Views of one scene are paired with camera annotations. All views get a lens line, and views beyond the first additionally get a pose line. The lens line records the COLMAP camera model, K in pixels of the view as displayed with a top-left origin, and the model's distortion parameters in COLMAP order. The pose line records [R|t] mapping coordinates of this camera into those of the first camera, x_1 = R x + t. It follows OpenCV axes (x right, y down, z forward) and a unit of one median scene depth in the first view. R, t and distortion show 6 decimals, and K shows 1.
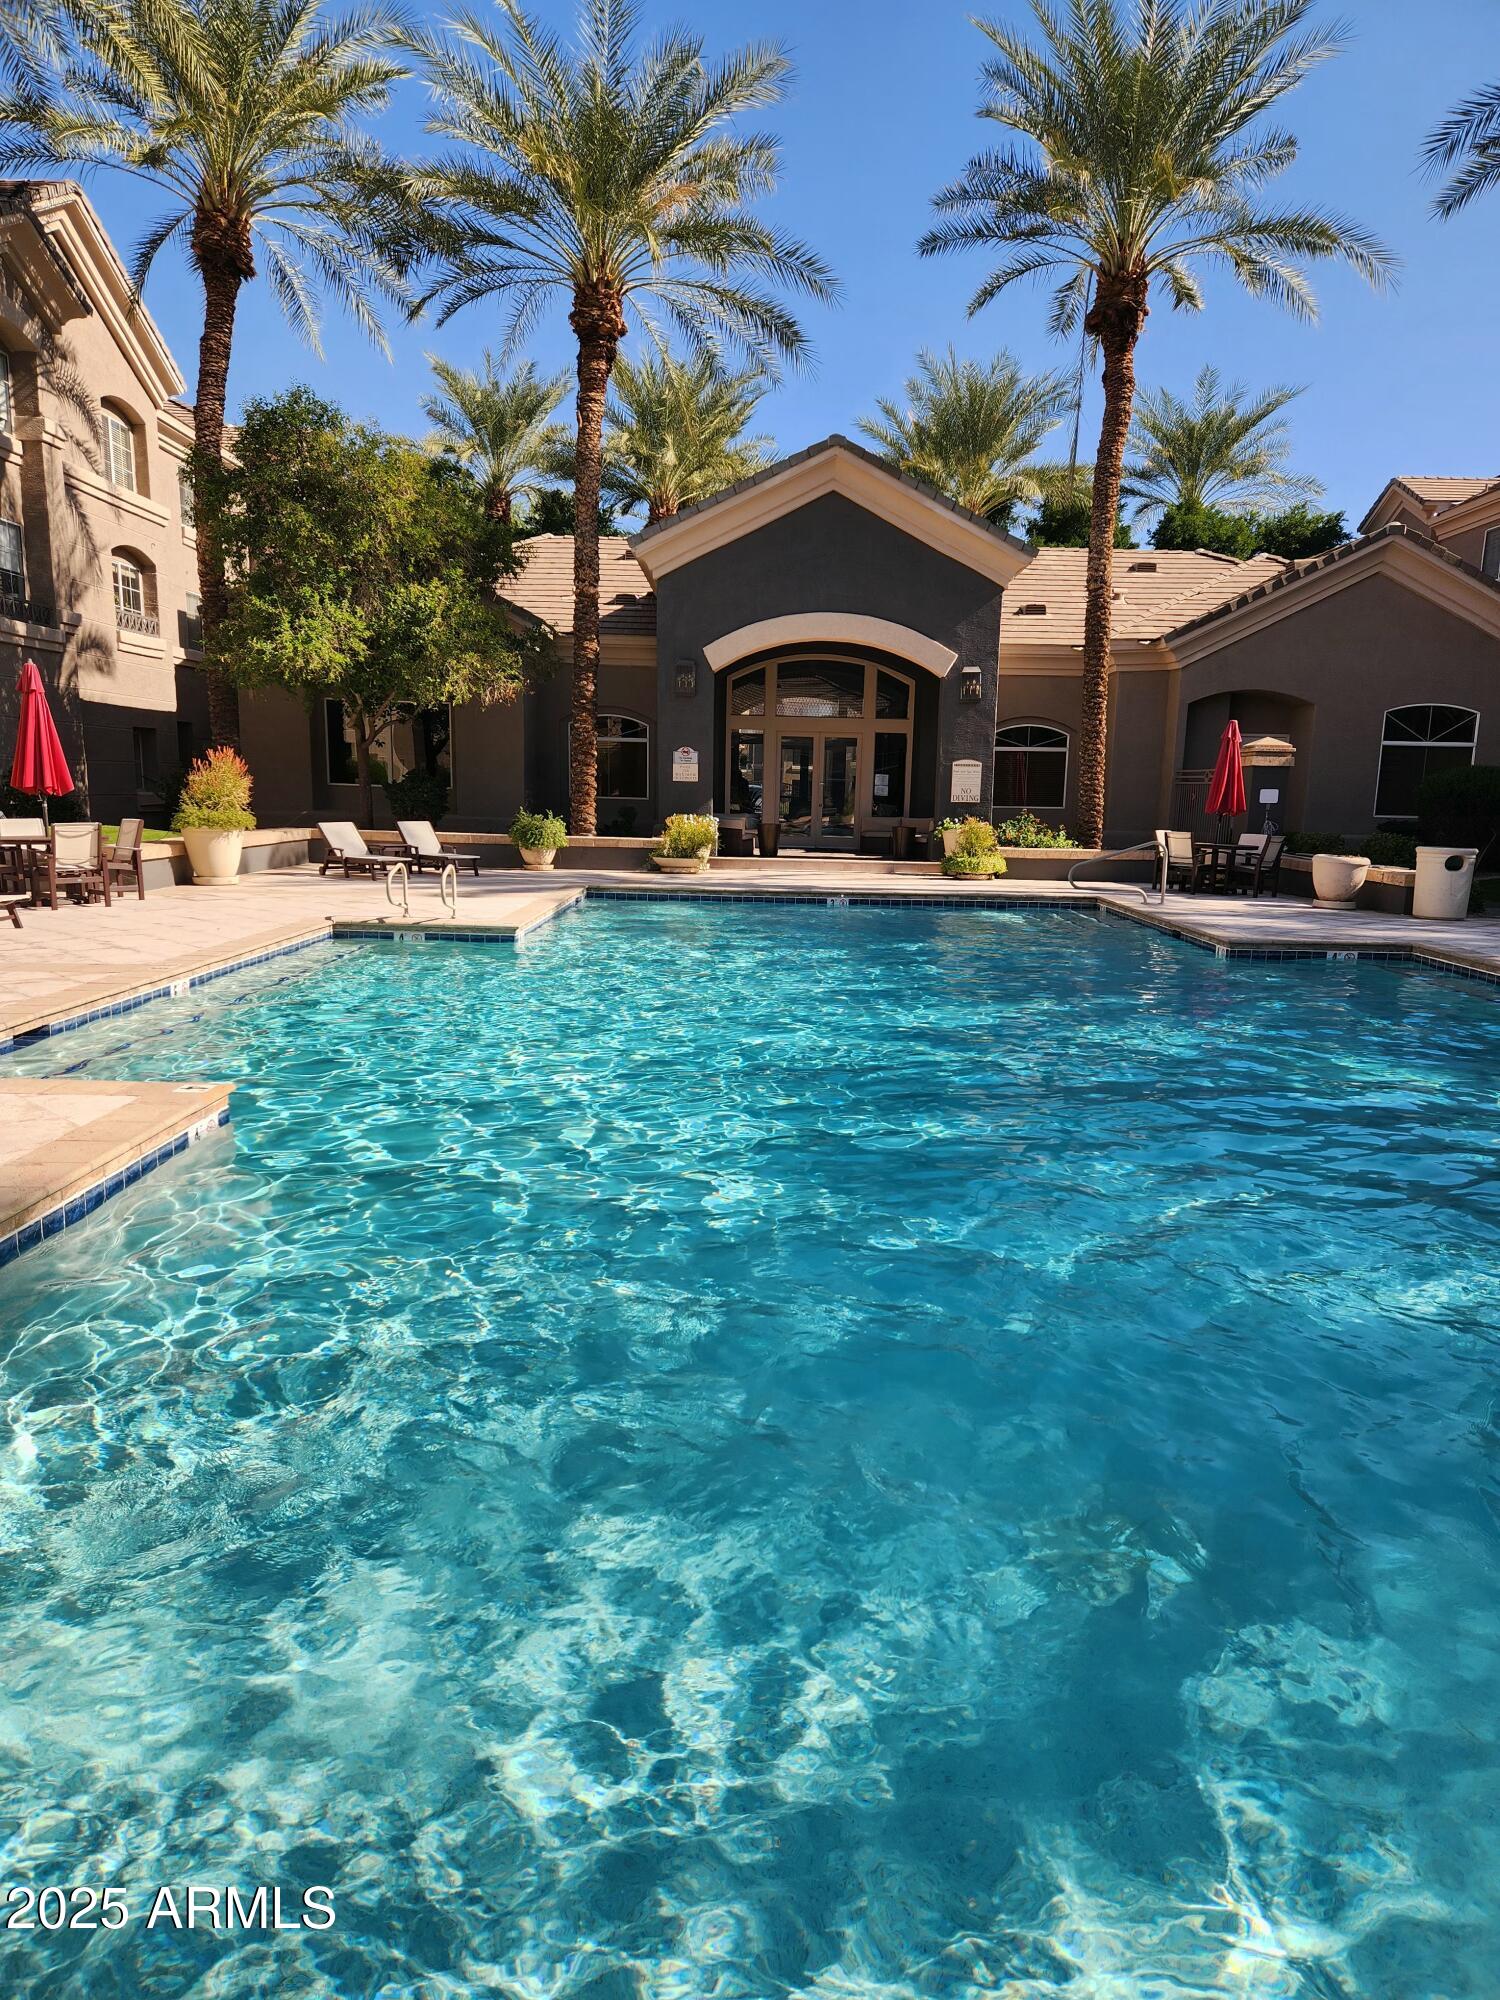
lens RADIAL K [[1350.0, 0, 758.6], [0, 1350.0, 1034.0], [0, 0, 1]] dist [0.073949, -0.064664]
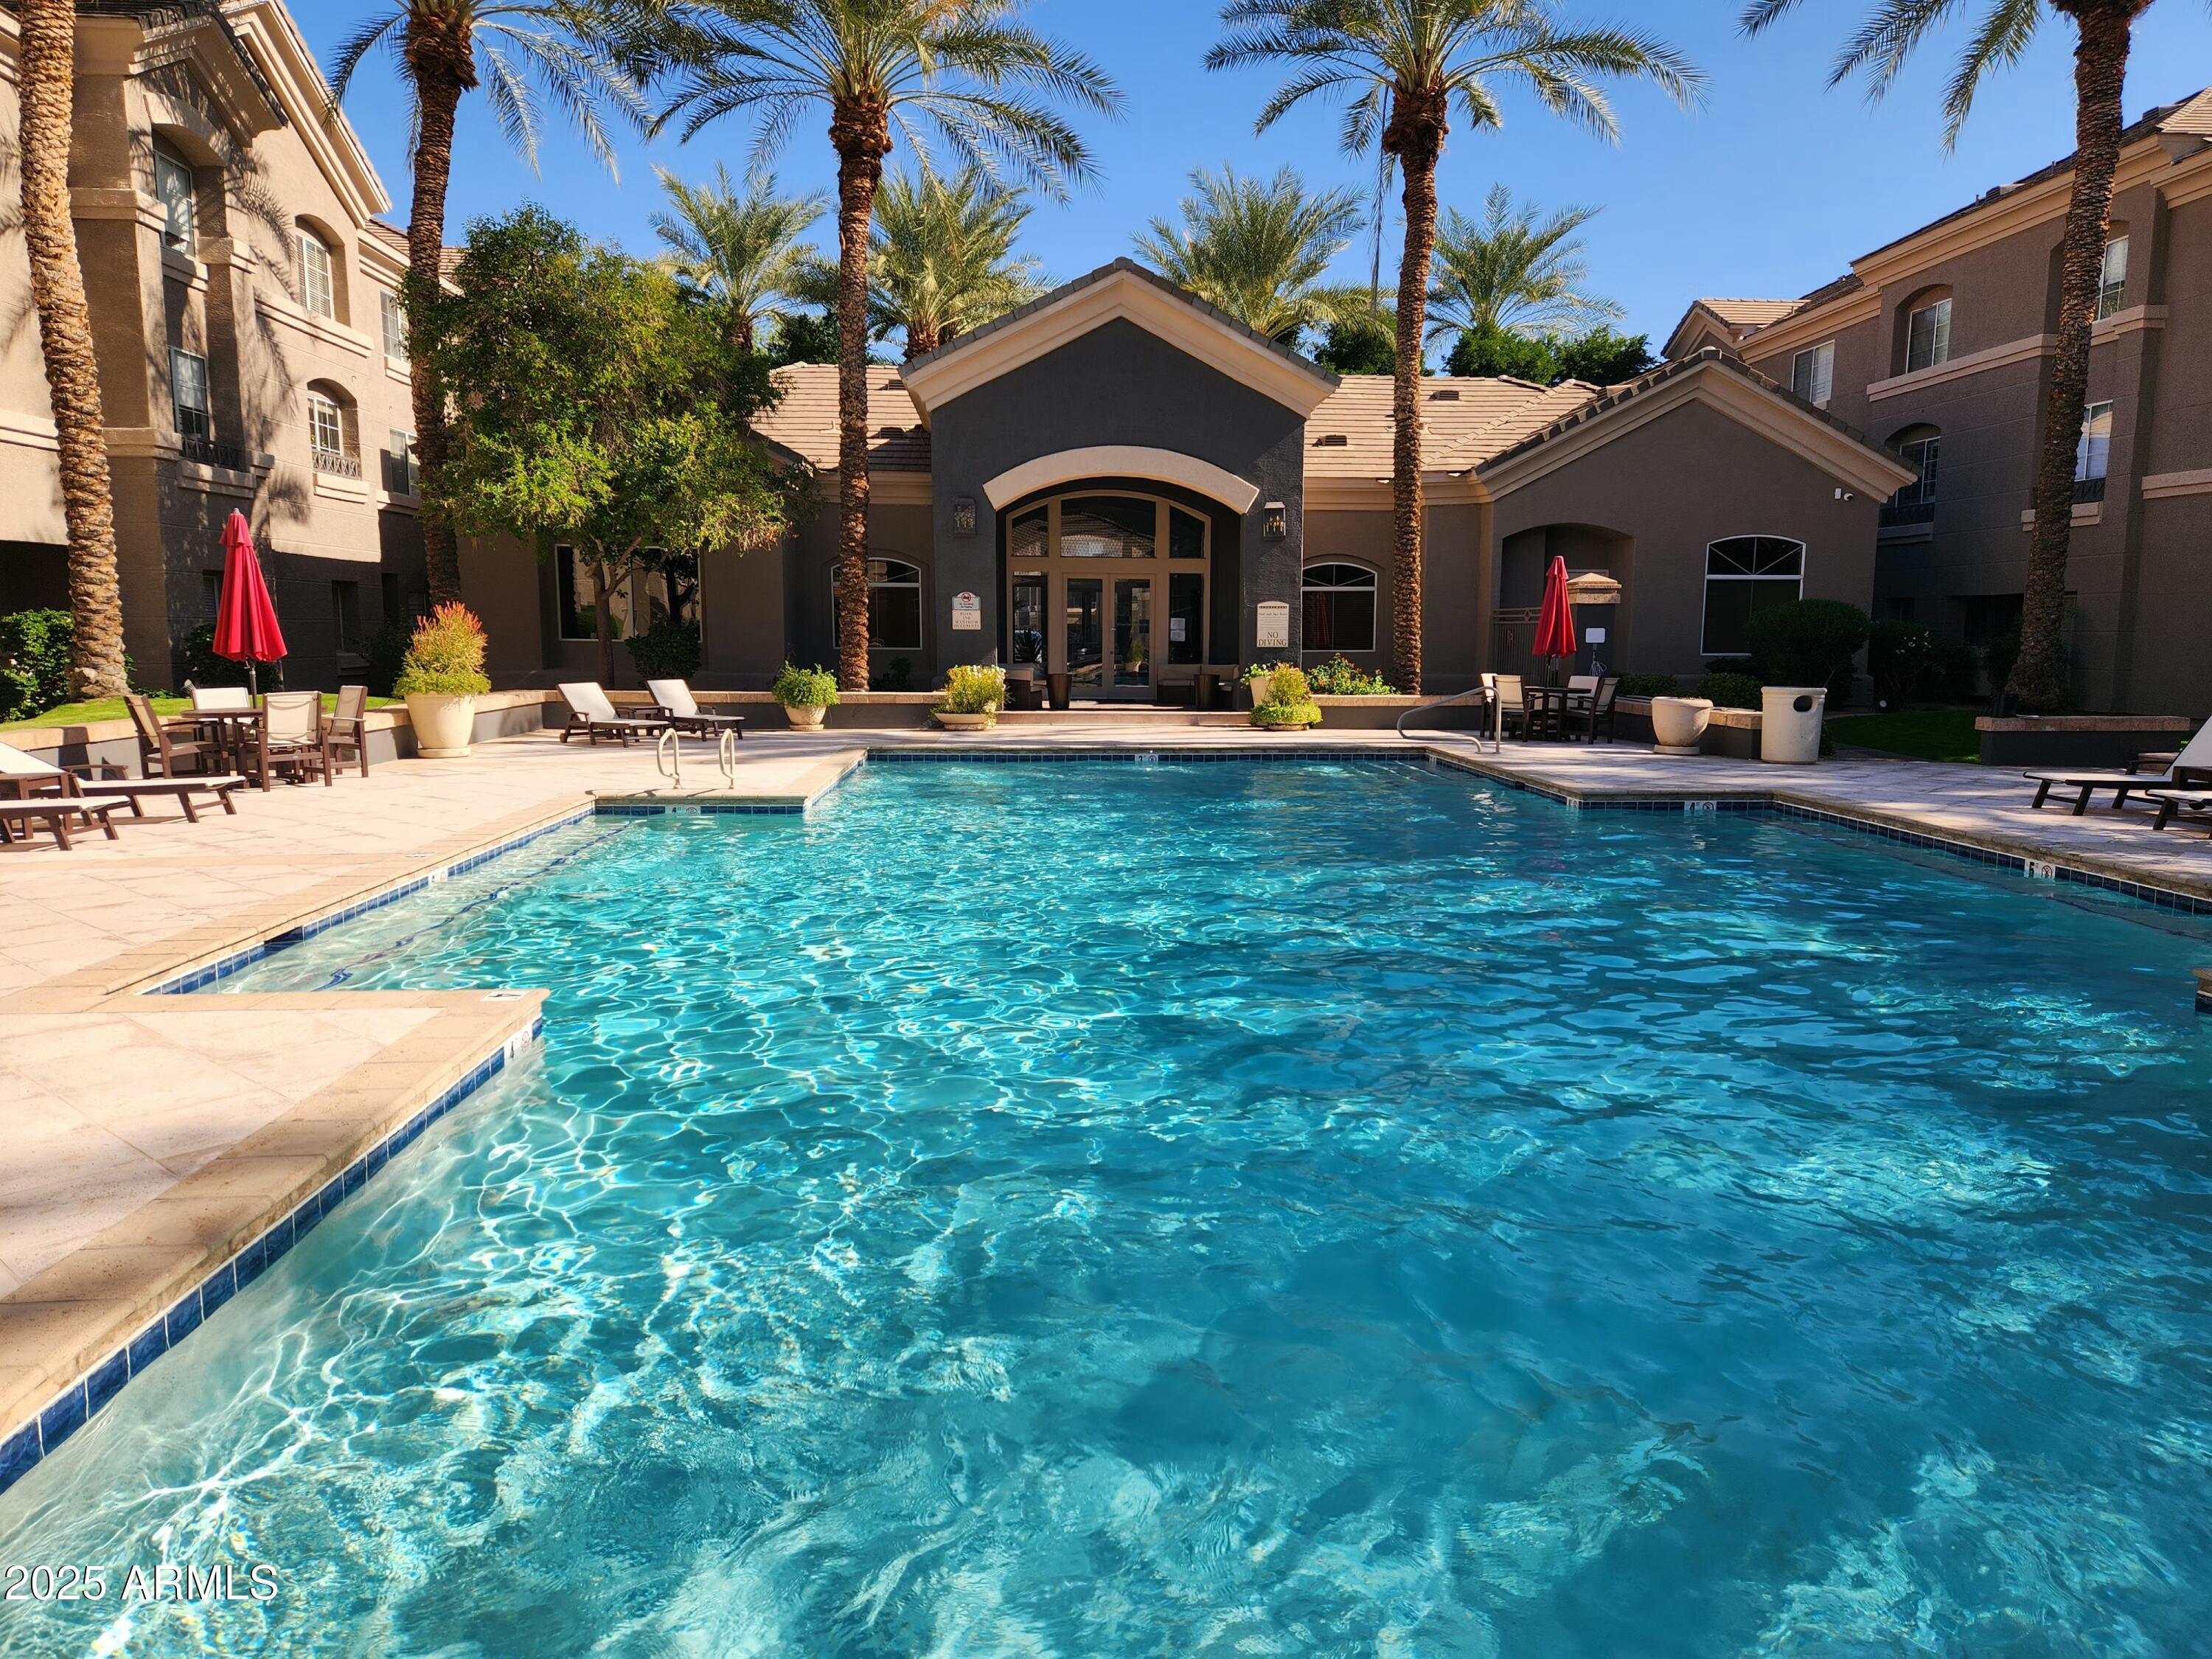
lens RADIAL K [[1493.1, 0, 1123.8], [0, 1493.1, 827.7], [0, 0, 1]] dist [0.073949, -0.064664]
pose [[0.997319, -0.027152, 0.067958, -0.022271], [0.030453, 0.998382, -0.048026, -0.002750], [-0.066544, 0.049967, 0.996532, -0.000514]]
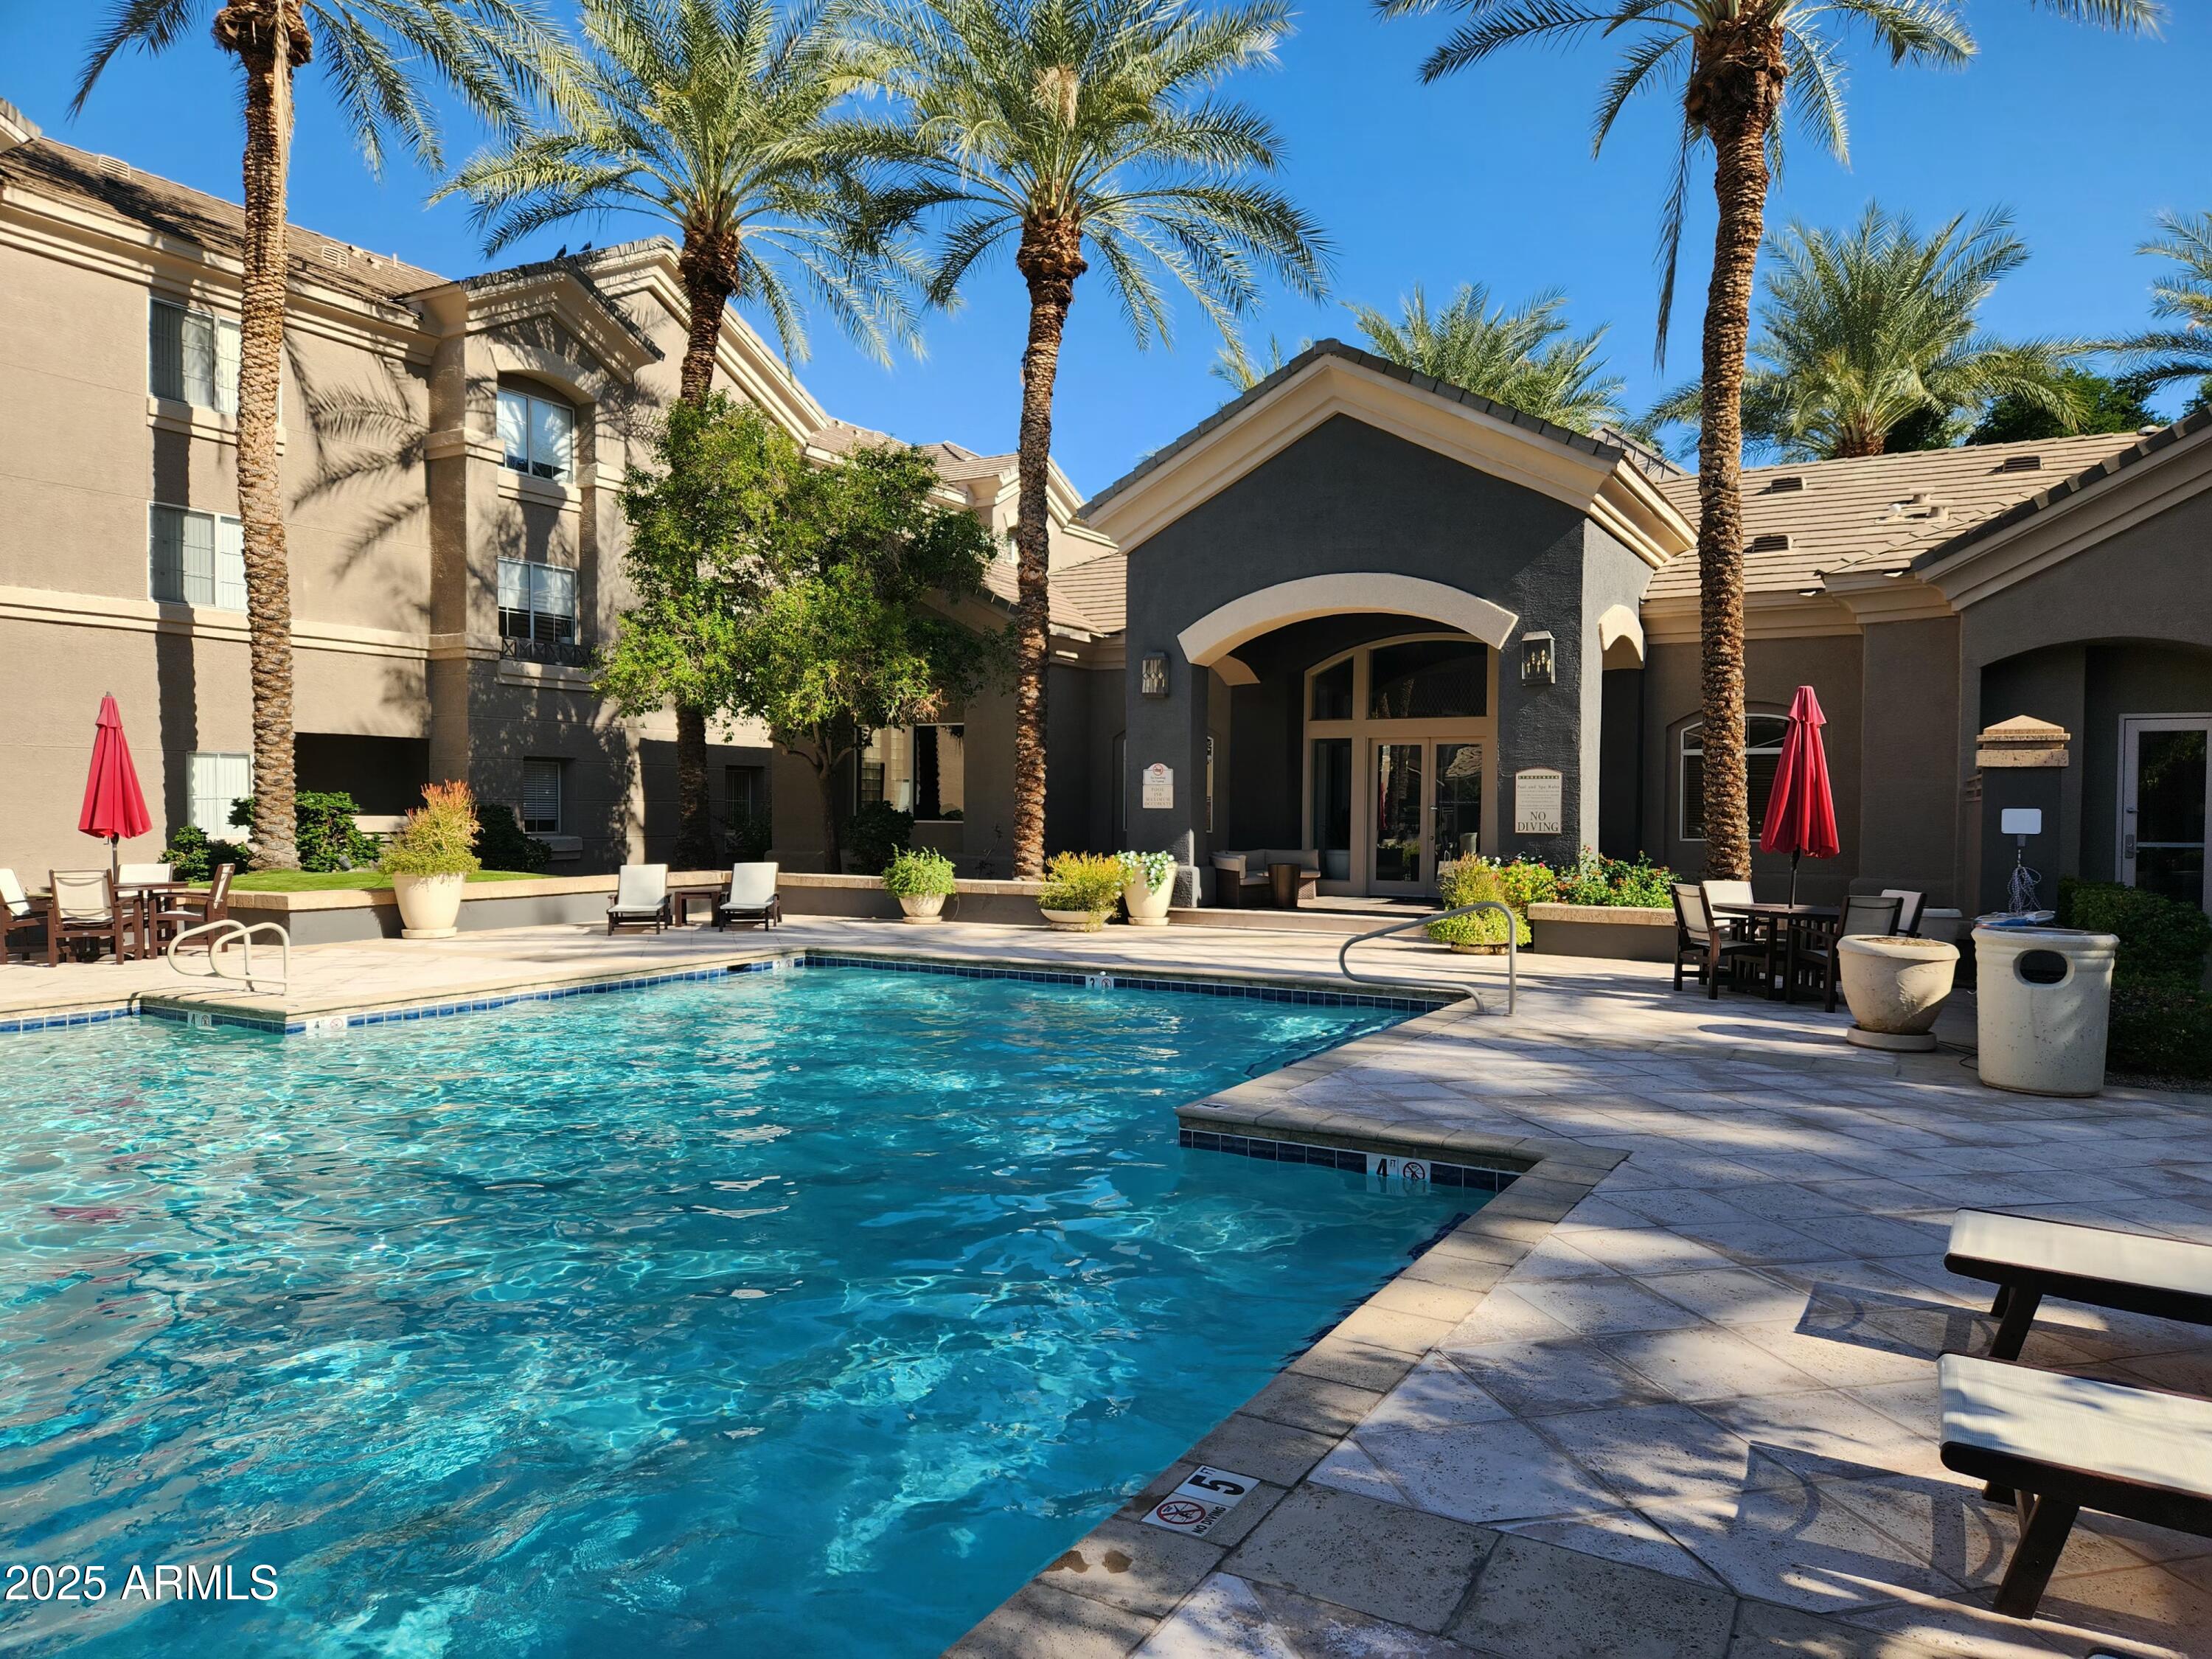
lens RADIAL K [[1493.1, 0, 1123.8], [0, 1493.1, 827.7], [0, 0, 1]] dist [0.073949, -0.064664]
pose [[0.867859, -0.009917, -0.496712, 0.361588], [-0.076939, 0.985056, -0.154096, -0.051360], [0.490817, 0.171950, 0.854126, 0.310454]]
